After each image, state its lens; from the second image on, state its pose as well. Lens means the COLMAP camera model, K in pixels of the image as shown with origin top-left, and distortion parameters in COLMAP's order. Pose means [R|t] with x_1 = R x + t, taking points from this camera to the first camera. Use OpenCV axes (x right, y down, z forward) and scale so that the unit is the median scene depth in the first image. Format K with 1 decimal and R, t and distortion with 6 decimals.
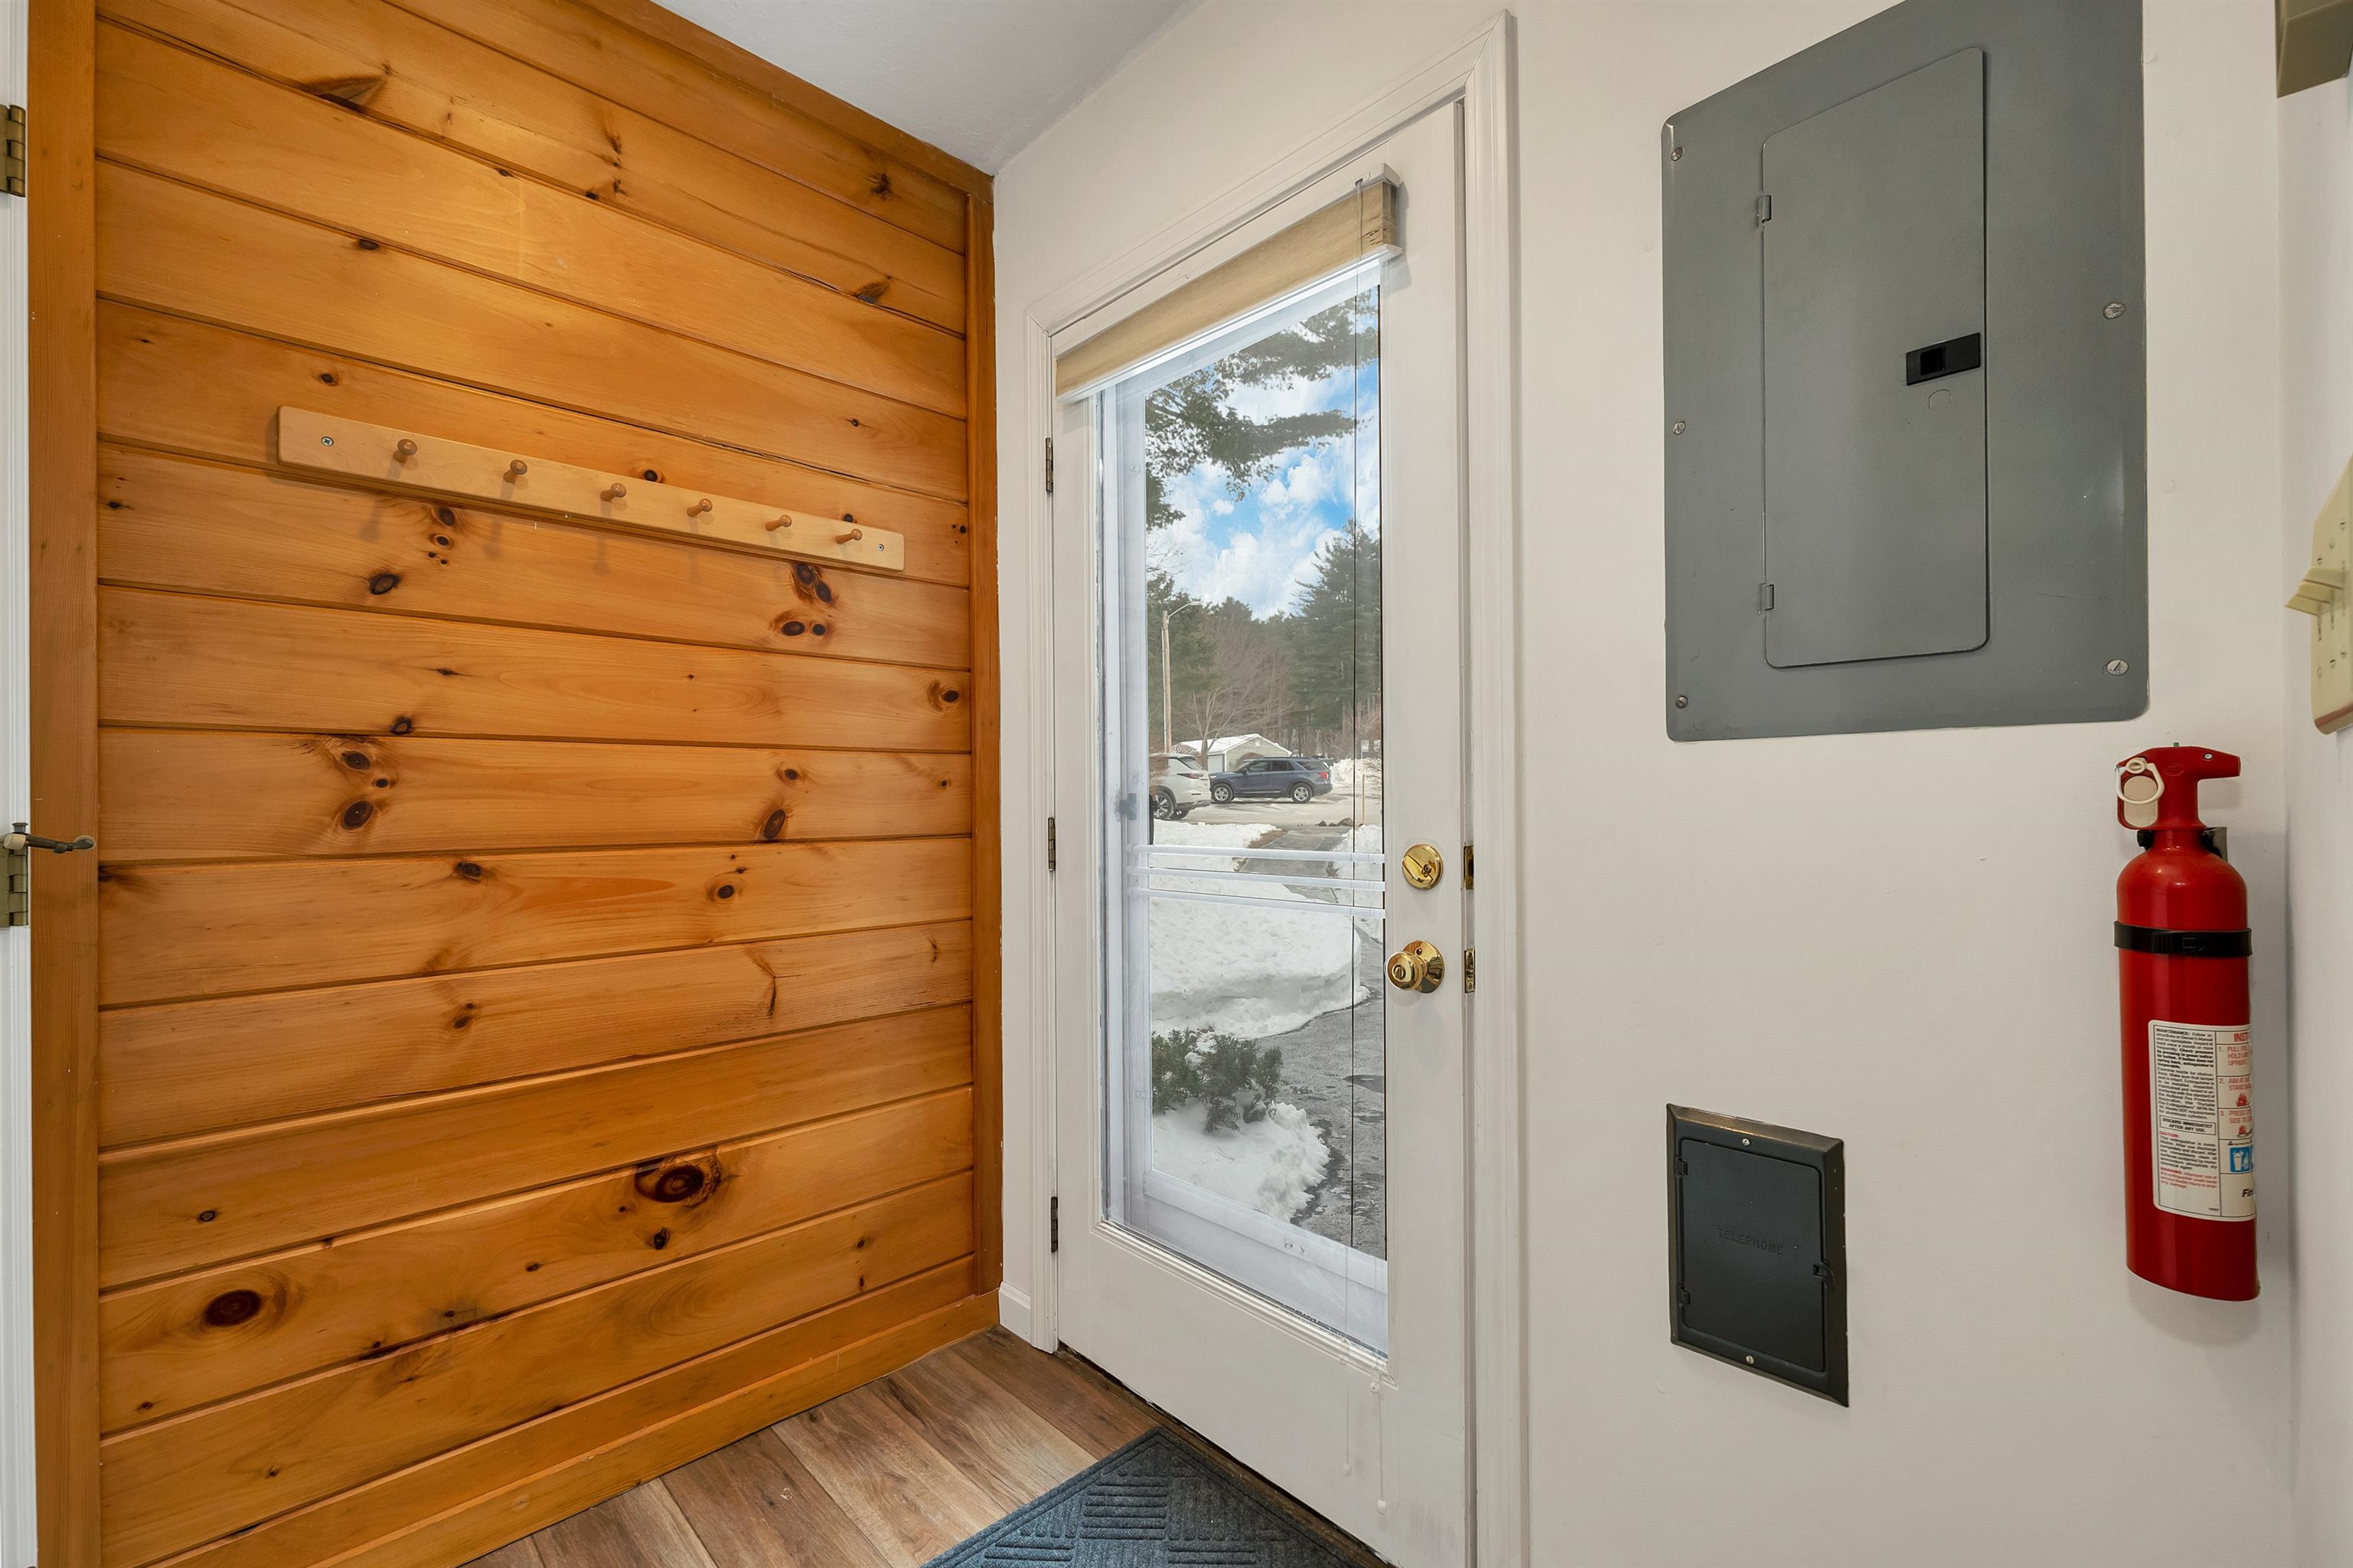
lens RADIAL K [[1006.8, 0, 1176.7], [0, 1006.8, 797.5], [0, 0, 1]] dist [0.001116, 0.000283]
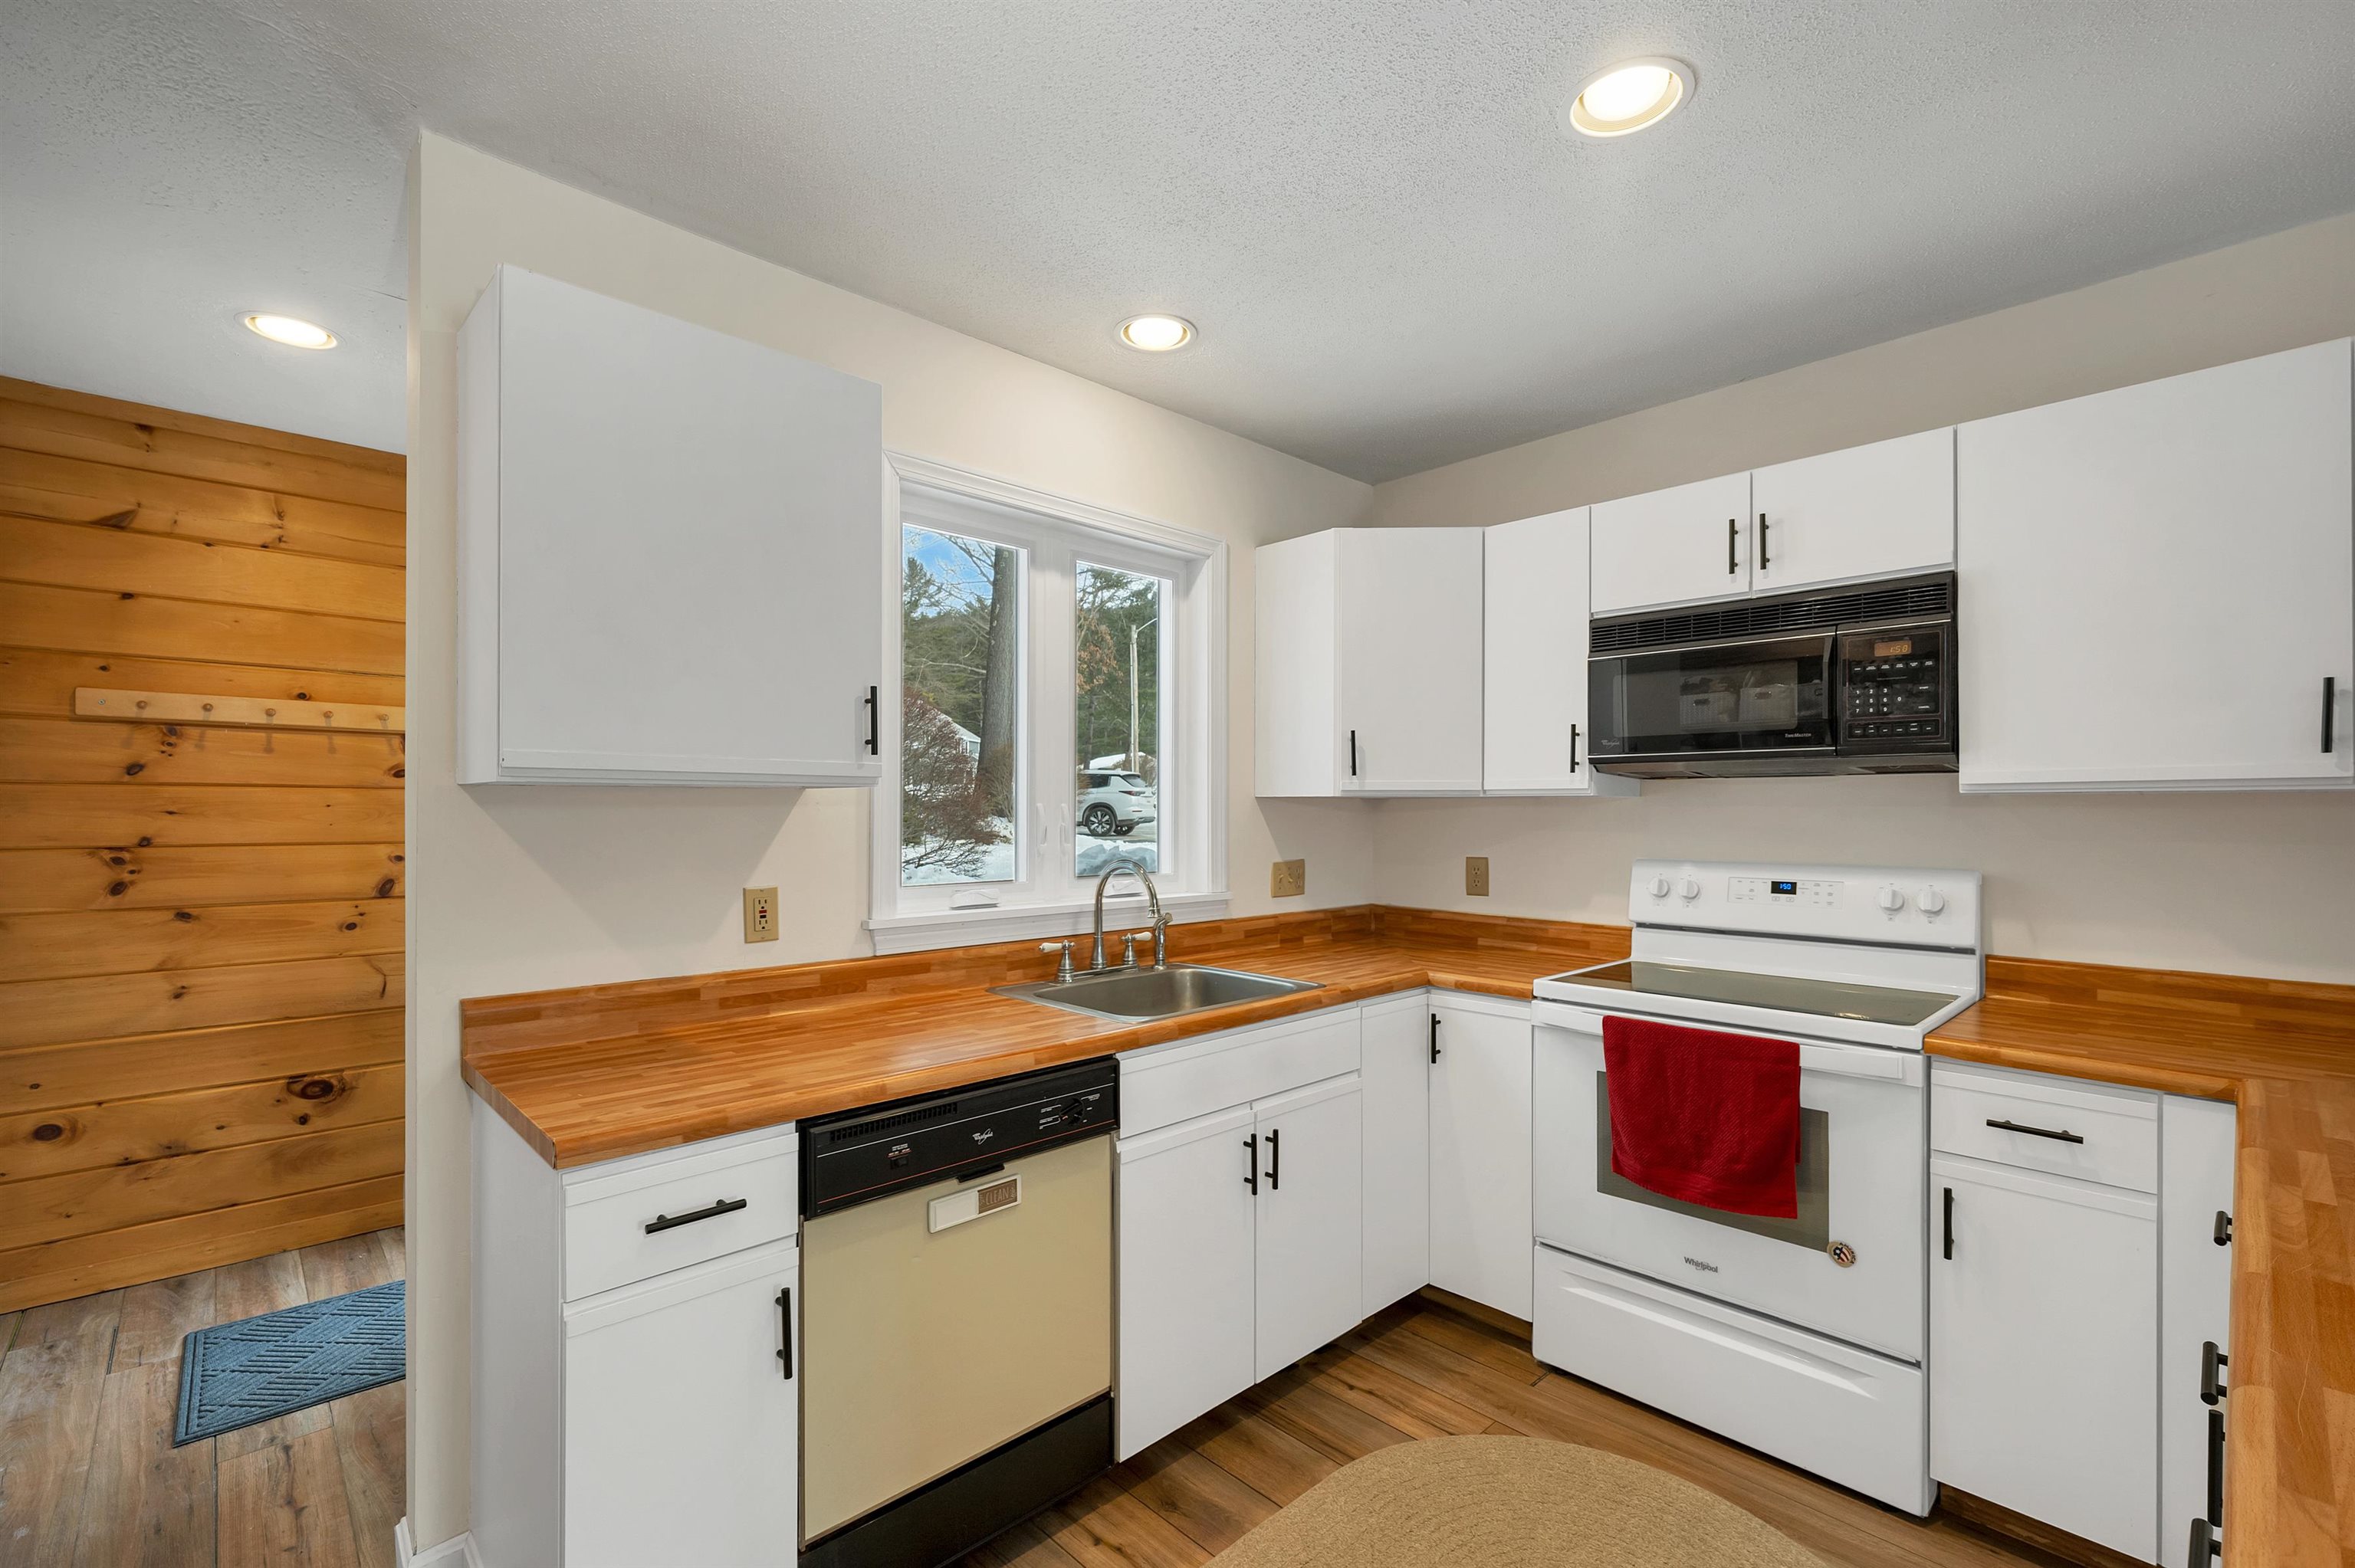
lens RADIAL K [[1007.5, 0, 1142.0], [0, 1007.5, 812.0], [0, 0, 1]] dist [0.001116, 0.000283]
pose [[0.999754, 0.011738, -0.018801, 1.150970], [-0.011674, 0.999926, 0.003500, -0.153601], [0.018840, -0.003280, 0.999817, -0.877786]]
